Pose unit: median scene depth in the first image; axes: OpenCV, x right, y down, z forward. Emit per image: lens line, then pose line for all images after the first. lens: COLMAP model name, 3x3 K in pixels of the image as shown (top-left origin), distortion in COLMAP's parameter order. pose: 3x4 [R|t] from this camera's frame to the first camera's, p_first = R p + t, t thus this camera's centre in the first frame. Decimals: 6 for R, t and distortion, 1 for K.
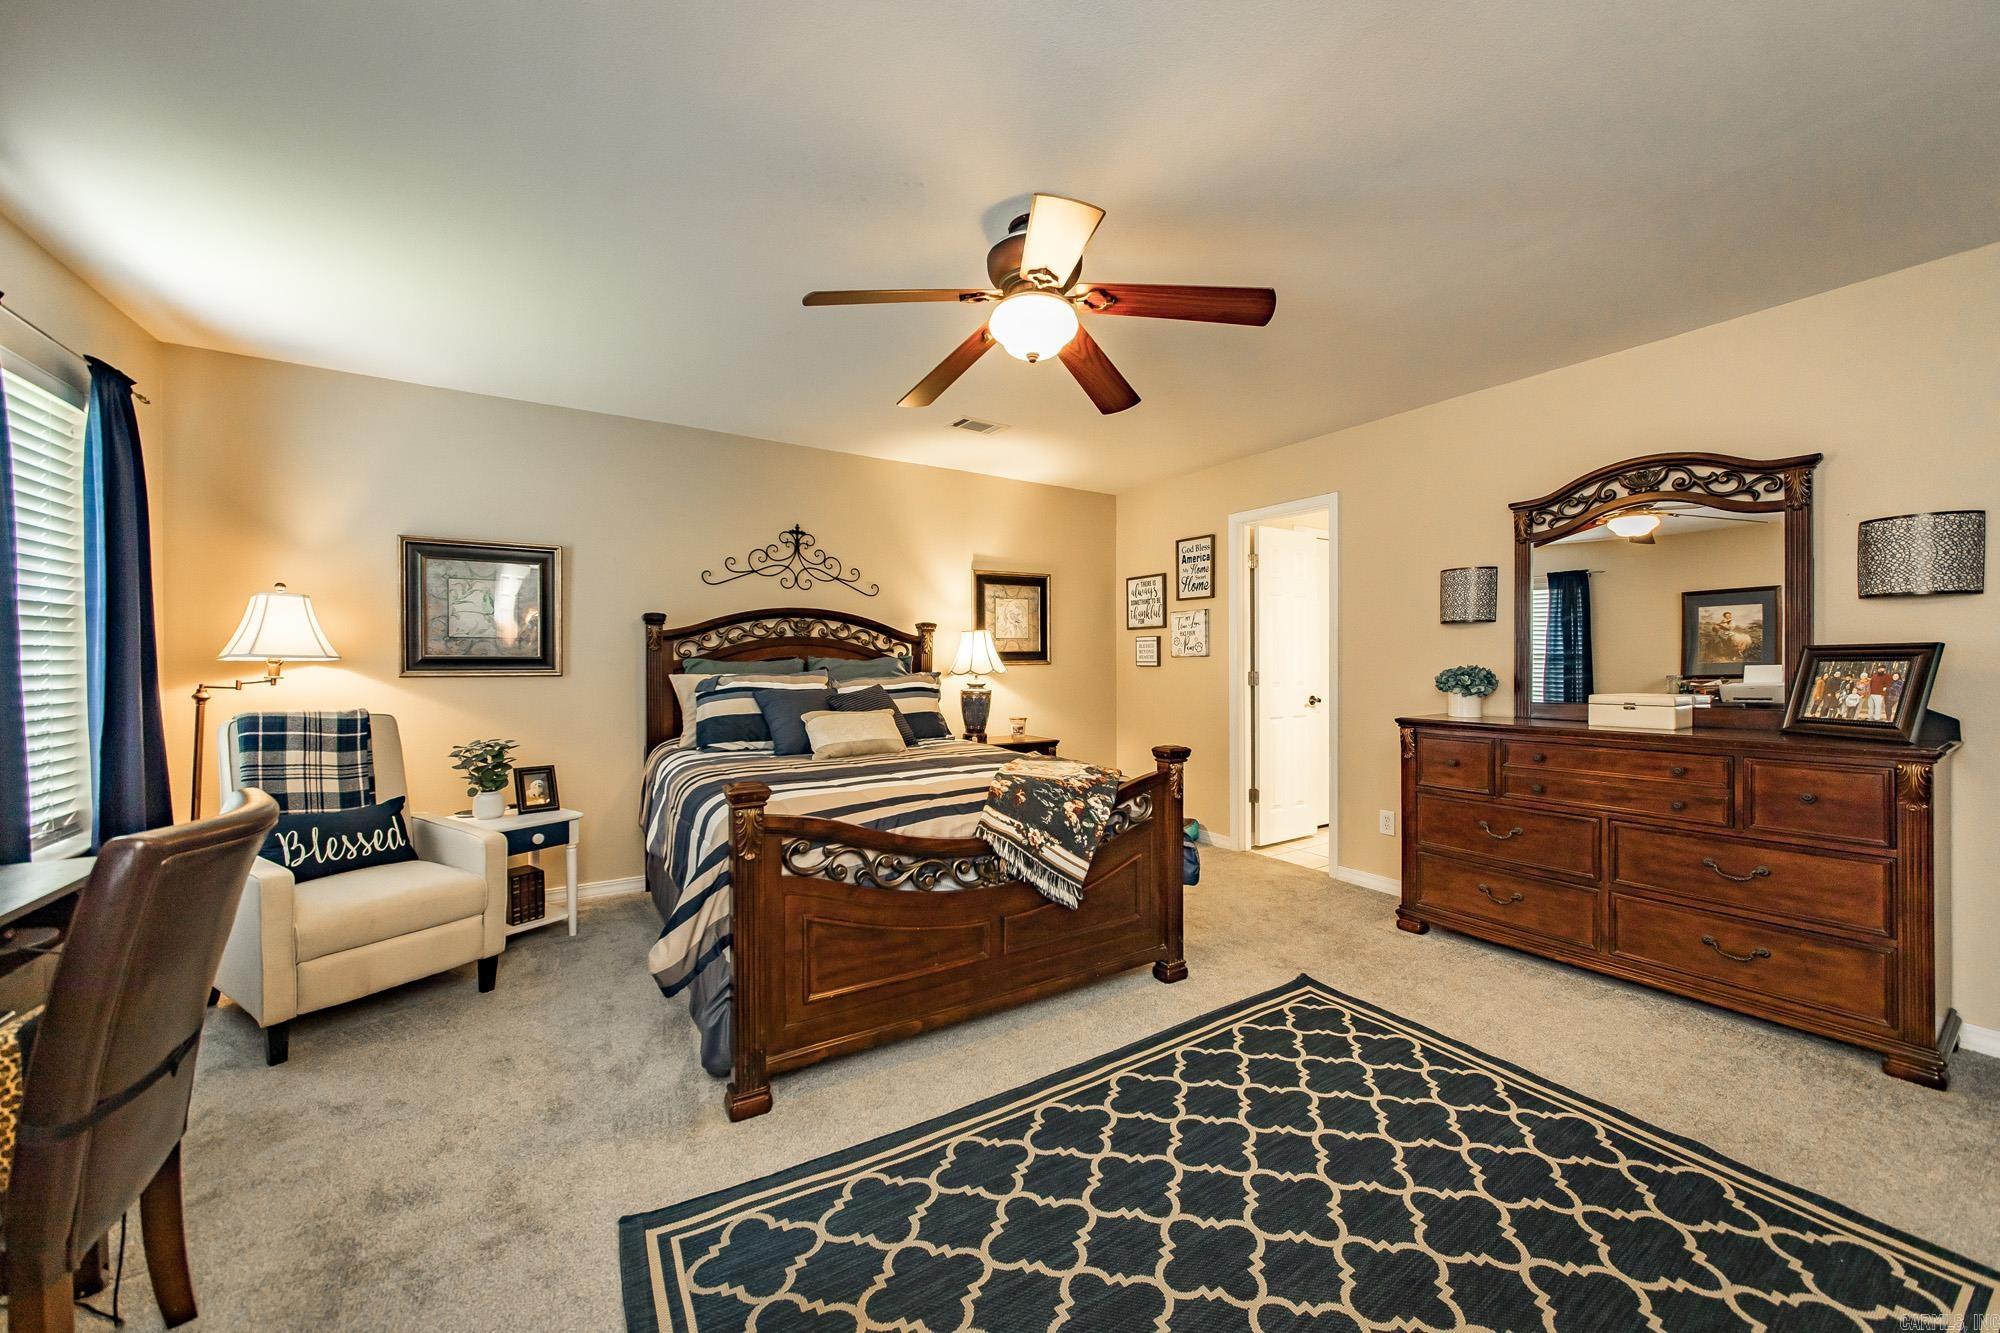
lens RADIAL K [[734.9, 0, 1002.7], [0, 734.9, 666.1], [0, 0, 1]] dist [-0.001561, 0.000014]
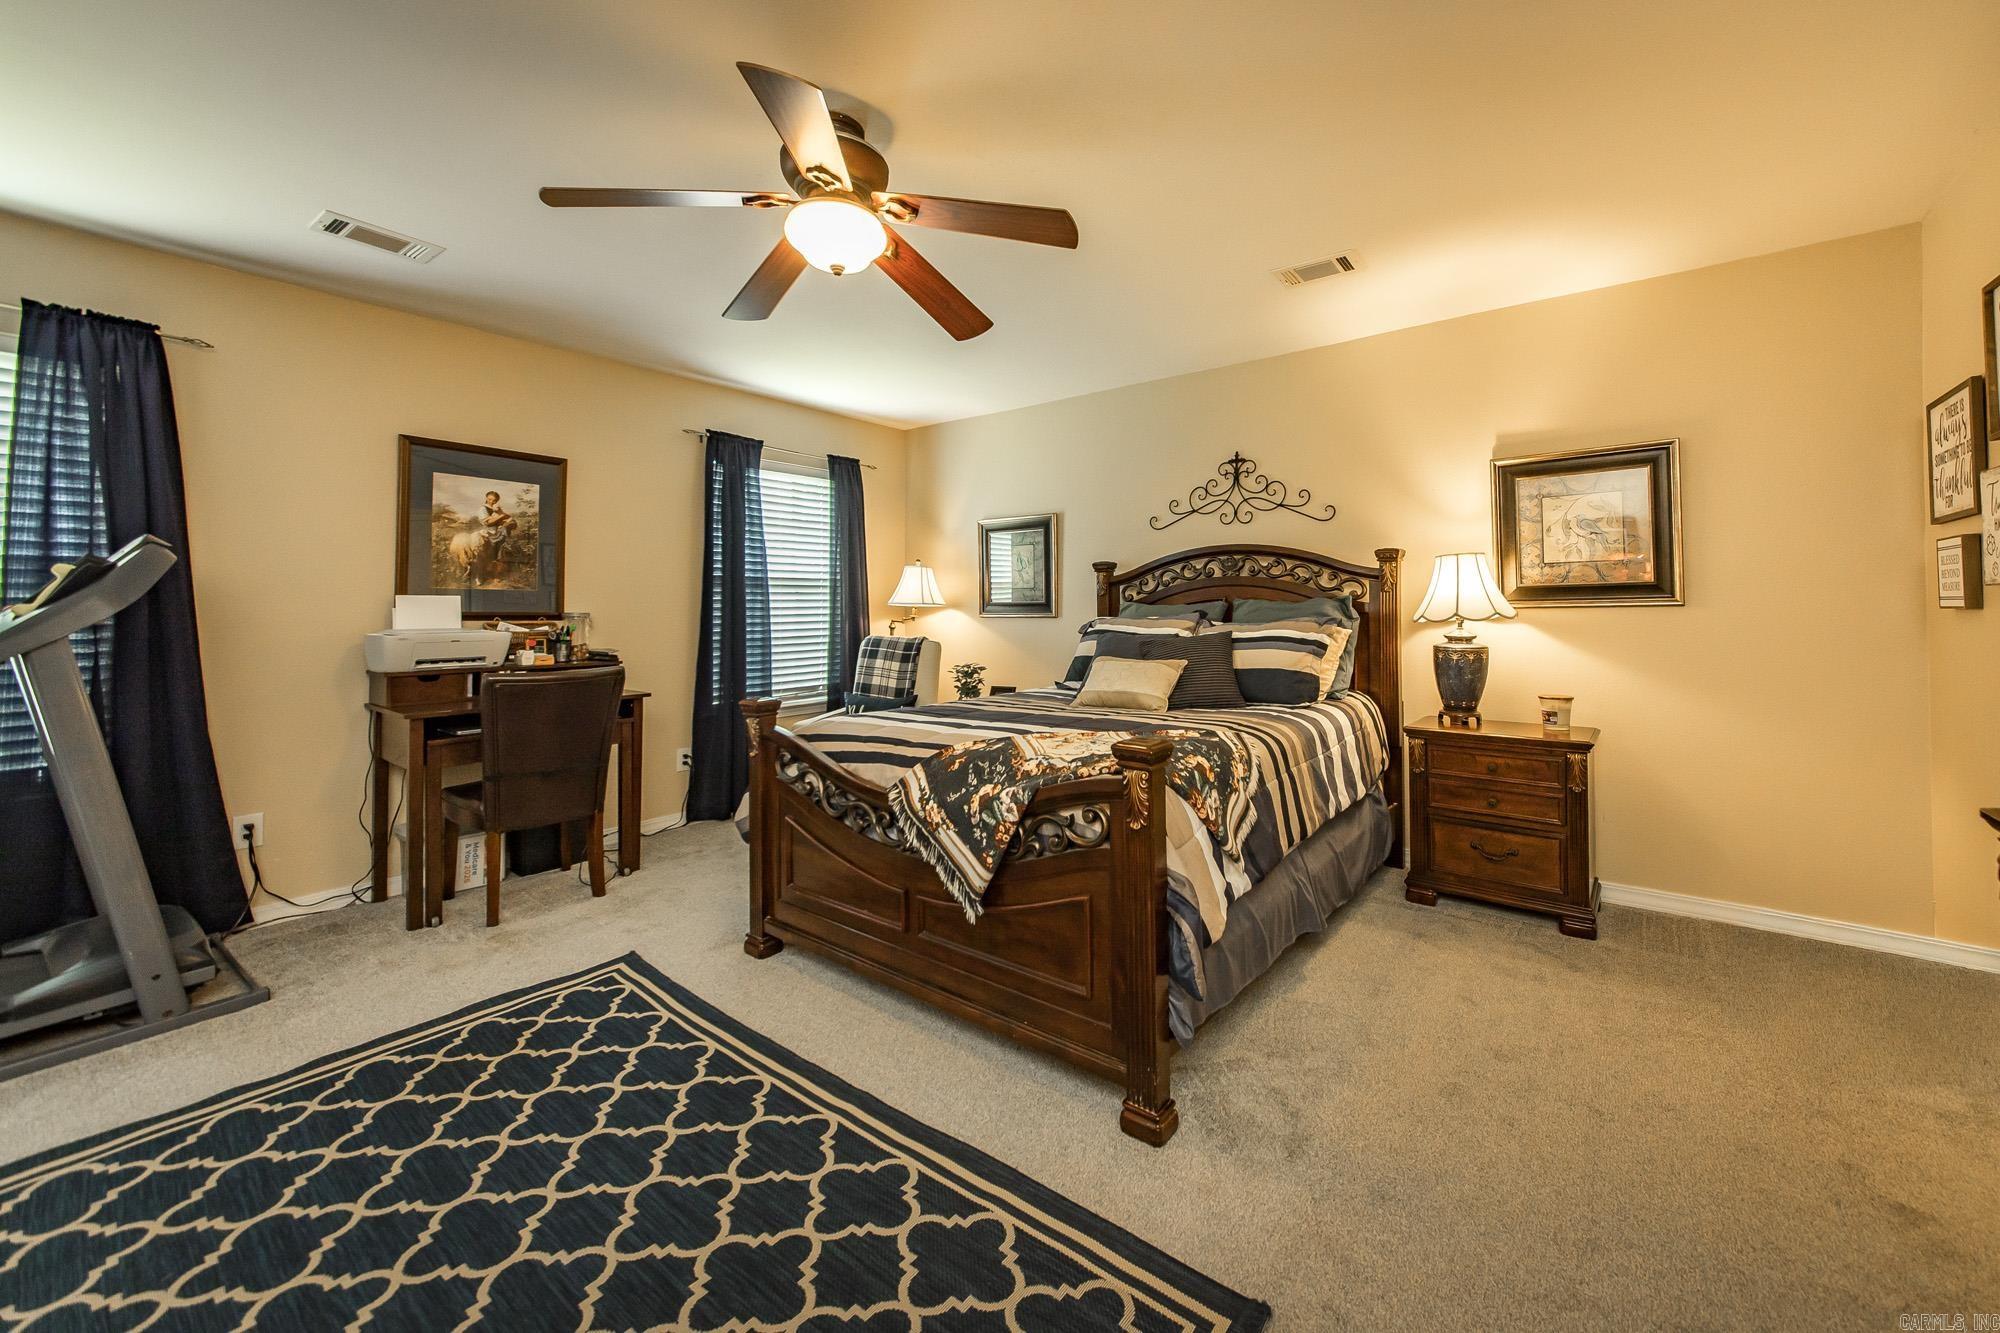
lens RADIAL K [[765.7, 0, 1056.2], [0, 765.7, 597.1], [0, 0, 1]] dist [0.001016, 0.000006]
pose [[0.366924, -0.015454, -0.930123, 0.745952], [0.000664, 0.999866, -0.016350, 0.000287], [0.930251, 0.005382, 0.366885, 0.659905]]
